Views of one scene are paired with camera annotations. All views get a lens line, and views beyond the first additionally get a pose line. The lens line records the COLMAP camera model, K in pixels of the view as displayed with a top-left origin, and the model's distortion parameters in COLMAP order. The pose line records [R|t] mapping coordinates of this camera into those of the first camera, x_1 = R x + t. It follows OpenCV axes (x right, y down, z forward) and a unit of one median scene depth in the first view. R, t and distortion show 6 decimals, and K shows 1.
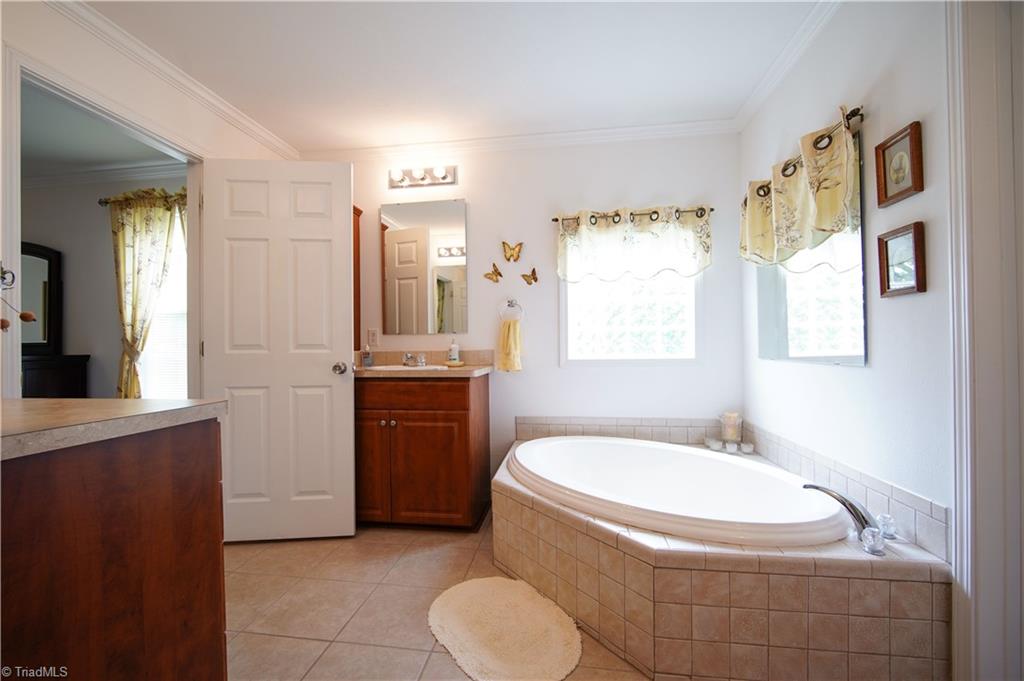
lens RADIAL K [[417.2, 0, 508.2], [0, 417.2, 345.0], [0, 0, 1]] dist [-0.012347, 0.000022]
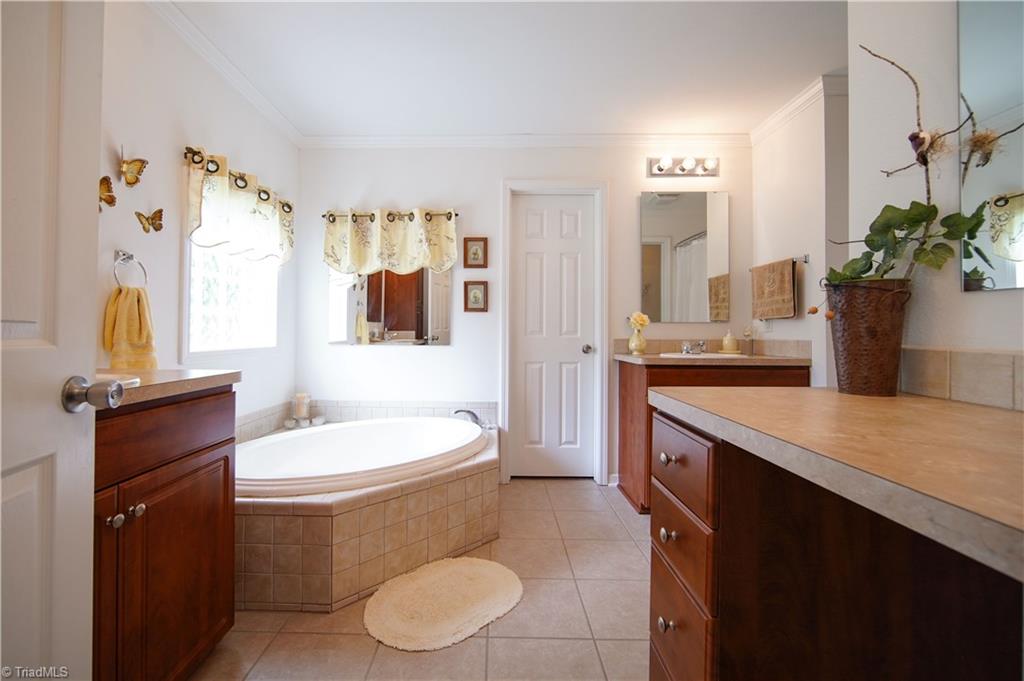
lens RADIAL K [[417.2, 0, 500.6], [0, 417.2, 326.2], [0, 0, 1]] dist [-0.012347, 0.000022]
pose [[-0.118334, 0.024567, 0.992670, -0.962753], [-0.008134, 0.999636, -0.025709, 0.007893], [-0.992940, -0.011116, -0.118092, 0.874187]]
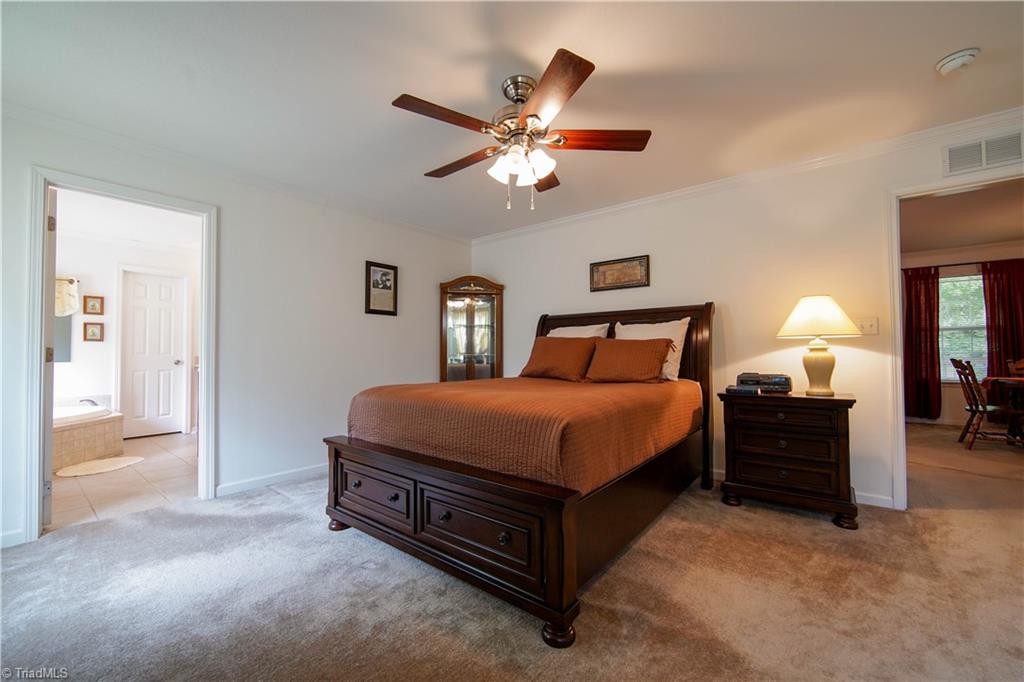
lens RADIAL K [[418.8, 0, 518.9], [0, 418.8, 341.7], [0, 0, 1]] dist [-0.009890, -0.000983]
pose [[-0.849968, 0.037109, 0.525526, -3.146085], [0.018825, 0.999018, -0.040098, 0.073796], [-0.526499, -0.024189, -0.849832, 1.631671]]
